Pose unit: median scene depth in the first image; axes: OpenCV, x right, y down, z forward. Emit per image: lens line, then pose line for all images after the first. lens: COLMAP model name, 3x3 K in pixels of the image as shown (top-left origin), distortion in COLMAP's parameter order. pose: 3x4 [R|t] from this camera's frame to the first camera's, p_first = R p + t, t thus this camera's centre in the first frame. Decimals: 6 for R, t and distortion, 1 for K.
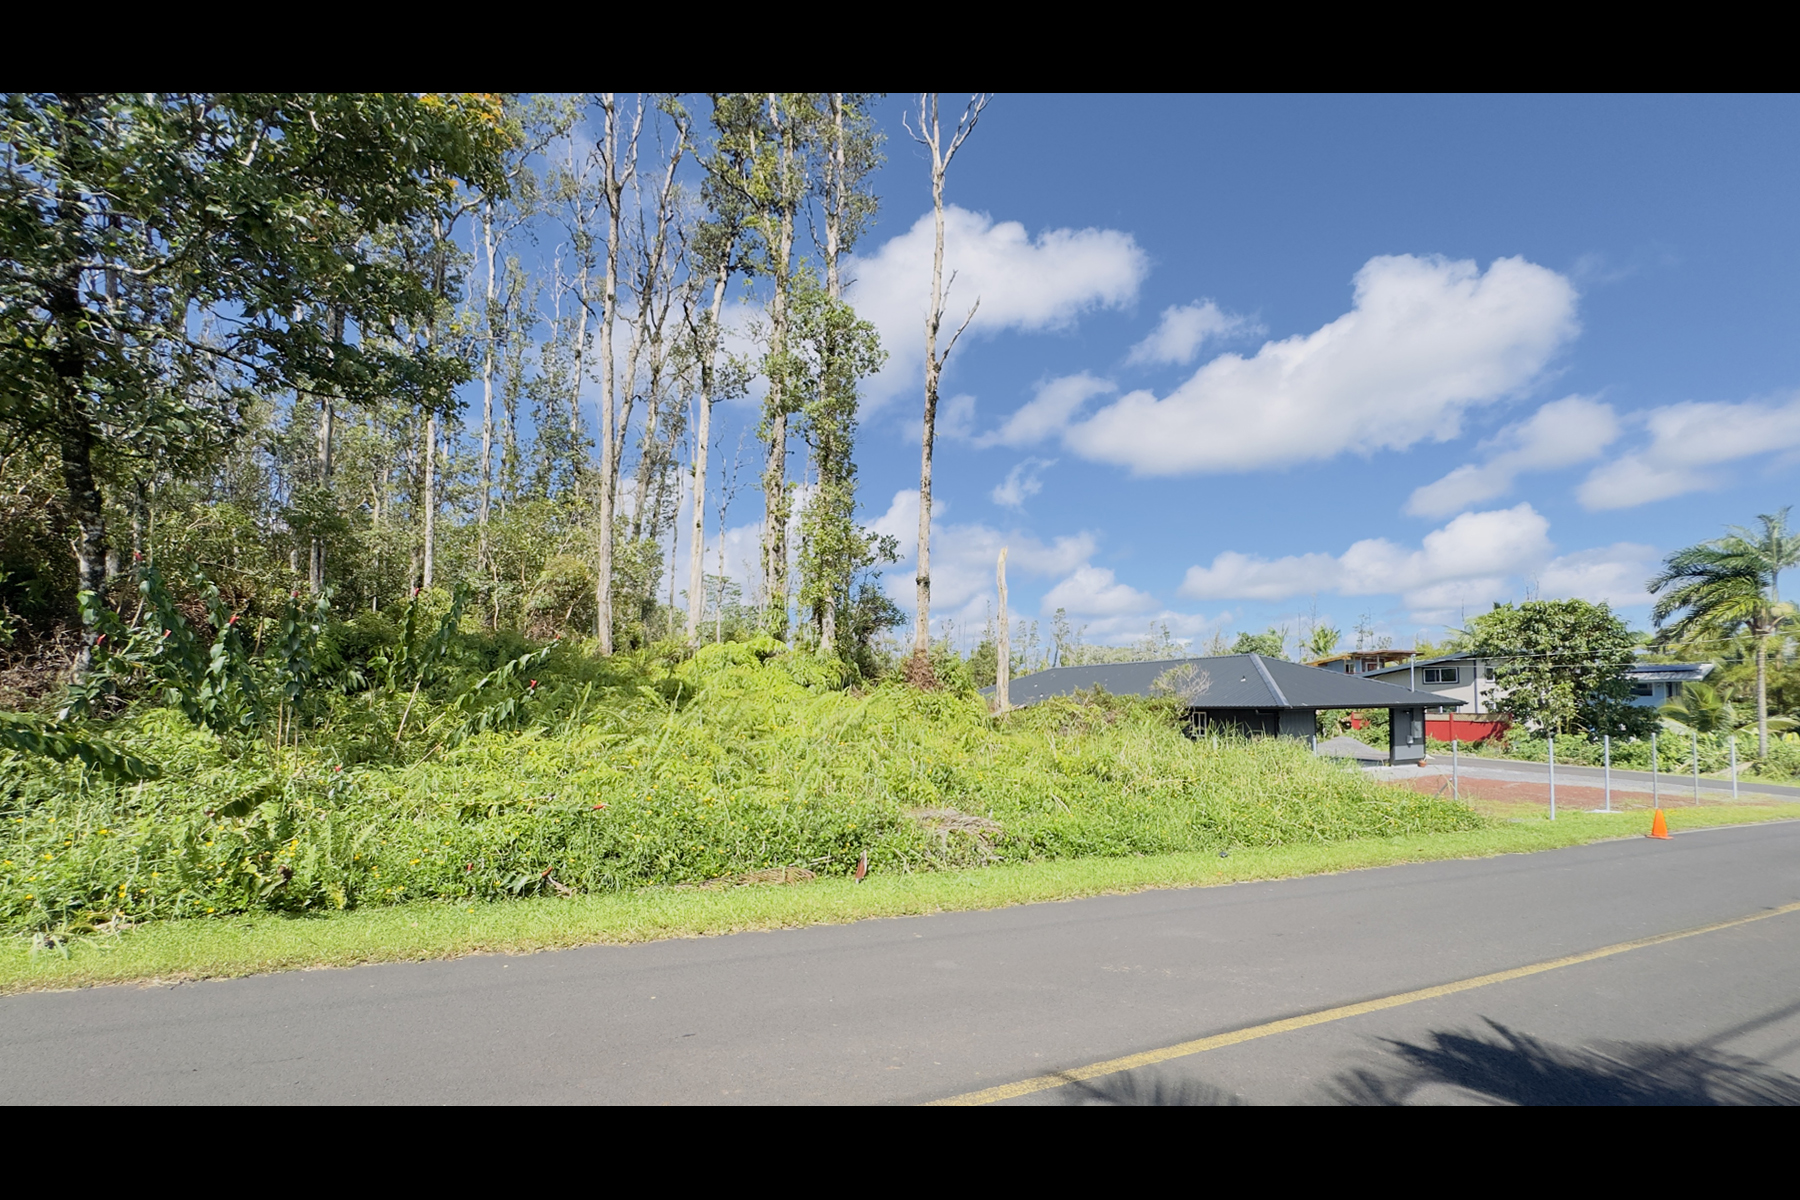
lens RADIAL K [[708.3, 0, 907.5], [0, 708.3, 690.6], [0, 0, 1]] dist [-0.001065, -0.000023]
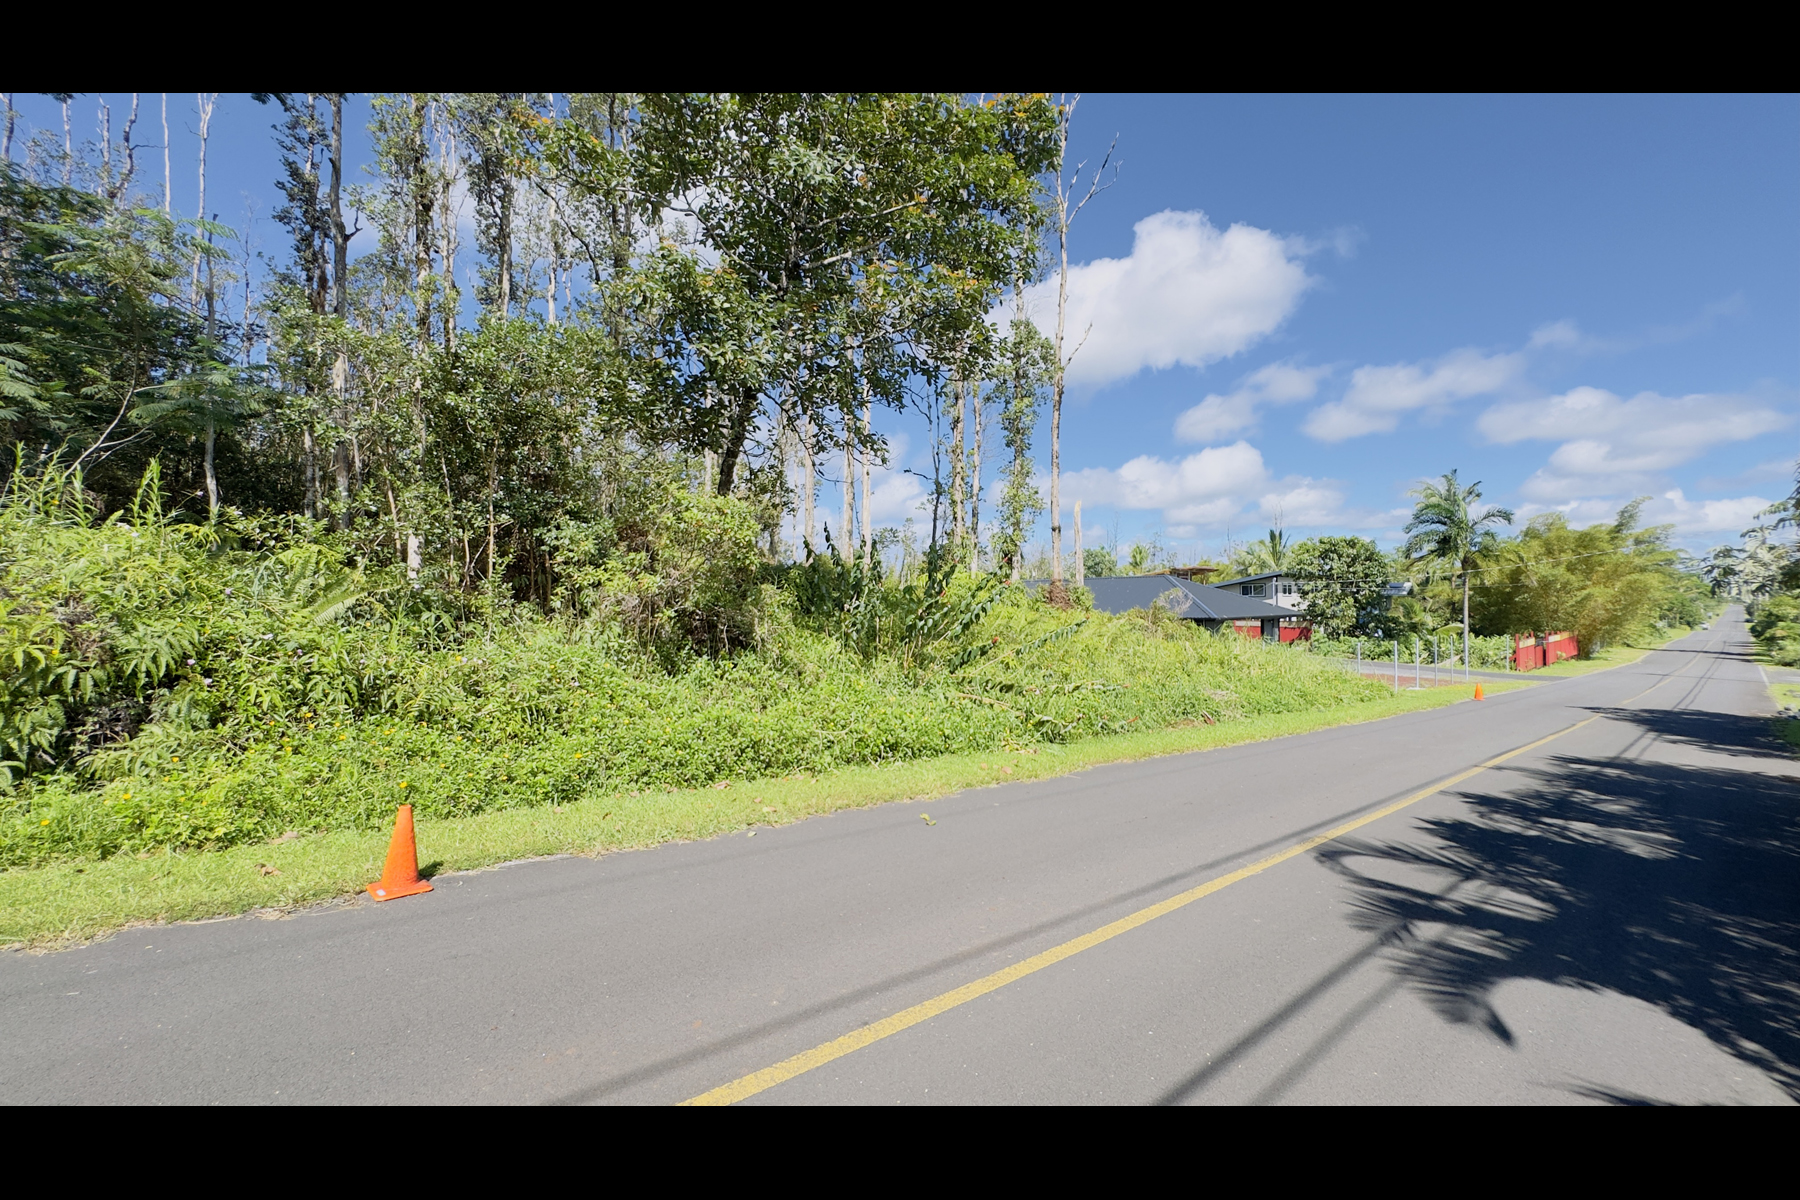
lens RADIAL K [[729.5, 0, 910.0], [0, 729.5, 593.0], [0, 0, 1]] dist [-0.000278, 0.000059]
pose [[0.962454, 0.009953, 0.271264, -0.245663], [-0.009820, 0.999950, -0.001847, -0.010407], [-0.271269, -0.000886, 0.962503, -0.106131]]
